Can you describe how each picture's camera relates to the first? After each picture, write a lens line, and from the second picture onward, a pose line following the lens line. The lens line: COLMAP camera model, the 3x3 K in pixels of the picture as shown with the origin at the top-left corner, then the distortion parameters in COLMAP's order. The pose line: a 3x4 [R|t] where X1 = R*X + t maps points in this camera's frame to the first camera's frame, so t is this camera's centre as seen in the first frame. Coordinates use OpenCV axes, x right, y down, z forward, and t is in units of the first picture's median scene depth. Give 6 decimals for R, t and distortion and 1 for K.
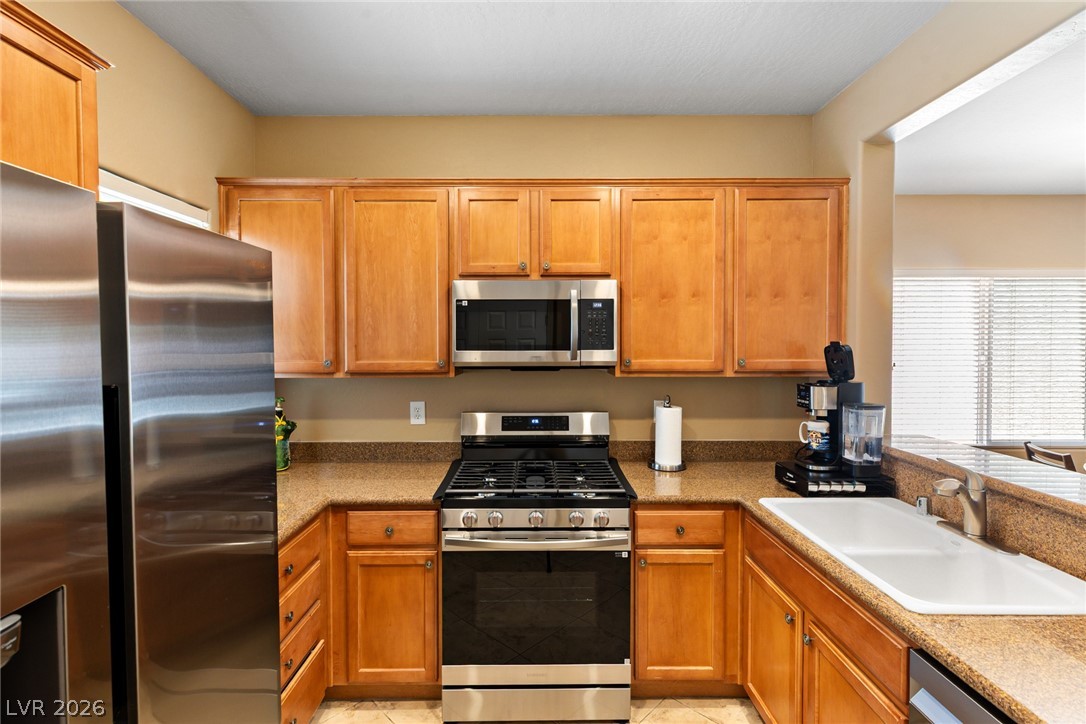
lens RADIAL K [[498.1, 0, 539.0], [0, 498.1, 353.6], [0, 0, 1]] dist [0.003196, 0.000743]
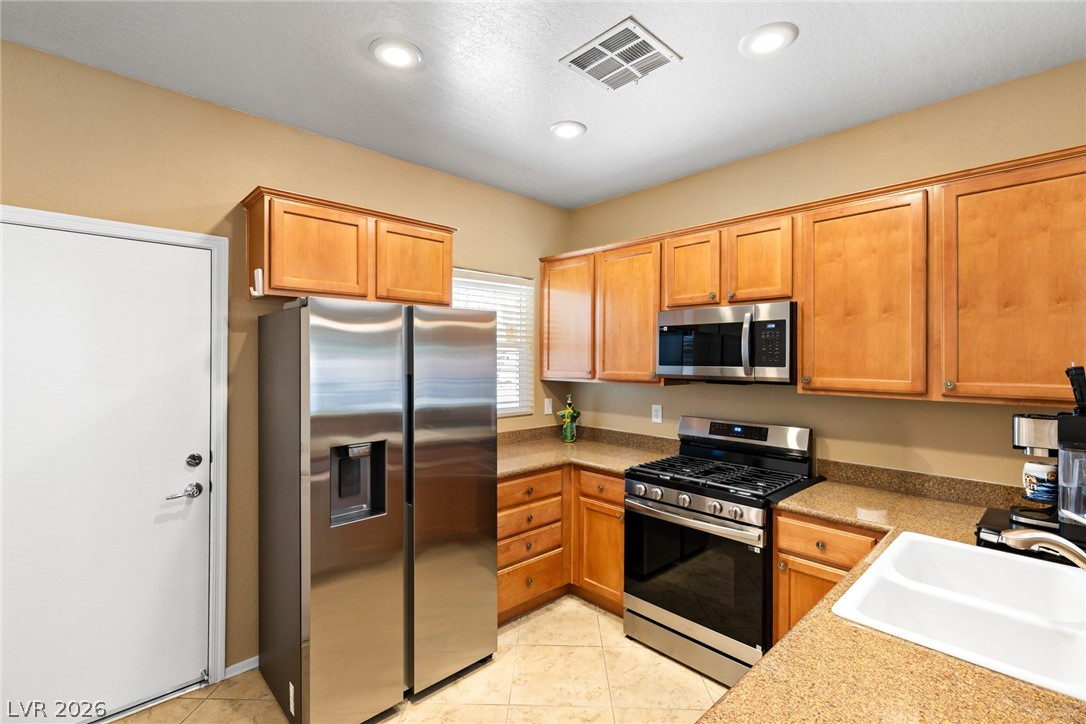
lens RADIAL K [[498.1, 0, 548.6], [0, 498.1, 358.7], [0, 0, 1]] dist [0.003196, 0.000743]
pose [[0.684723, 0.007432, -0.728766, 0.579321], [-0.023866, 0.999640, -0.012230, -0.000288], [0.728413, 0.025767, 0.684654, -0.101278]]
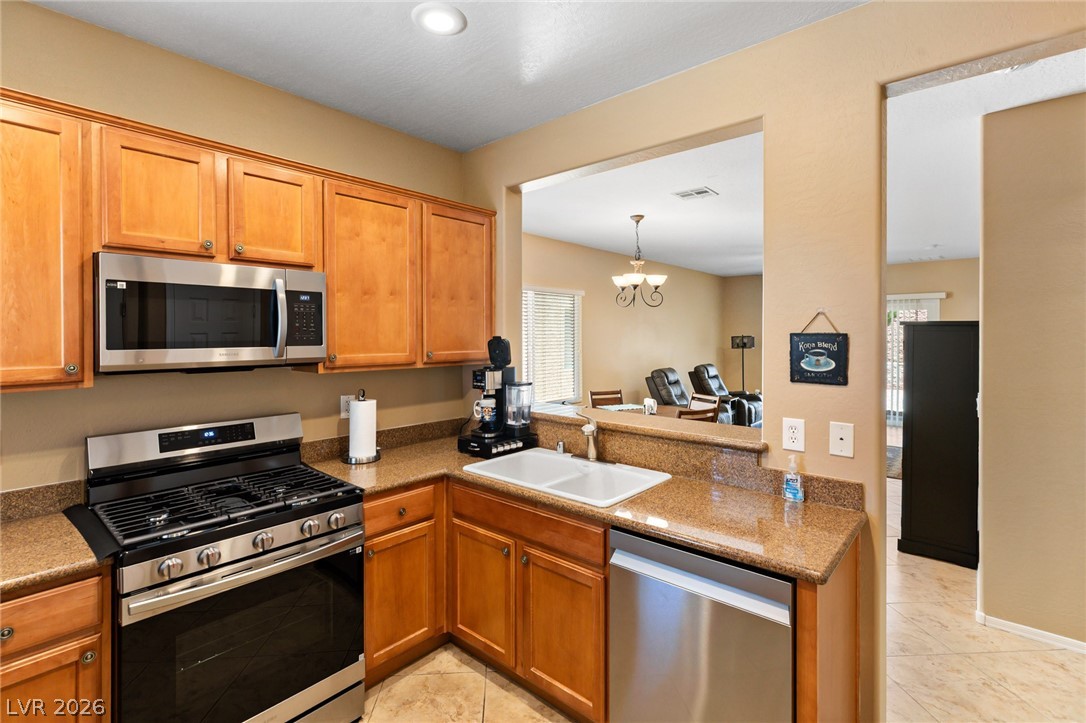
lens RADIAL K [[498.1, 0, 546.6], [0, 498.1, 337.9], [0, 0, 1]] dist [0.003196, 0.000743]
pose [[0.660356, -0.004181, 0.750941, -0.285742], [0.018778, 0.999764, -0.010947, -0.003199], [-0.750718, 0.021330, 0.660279, 0.041767]]
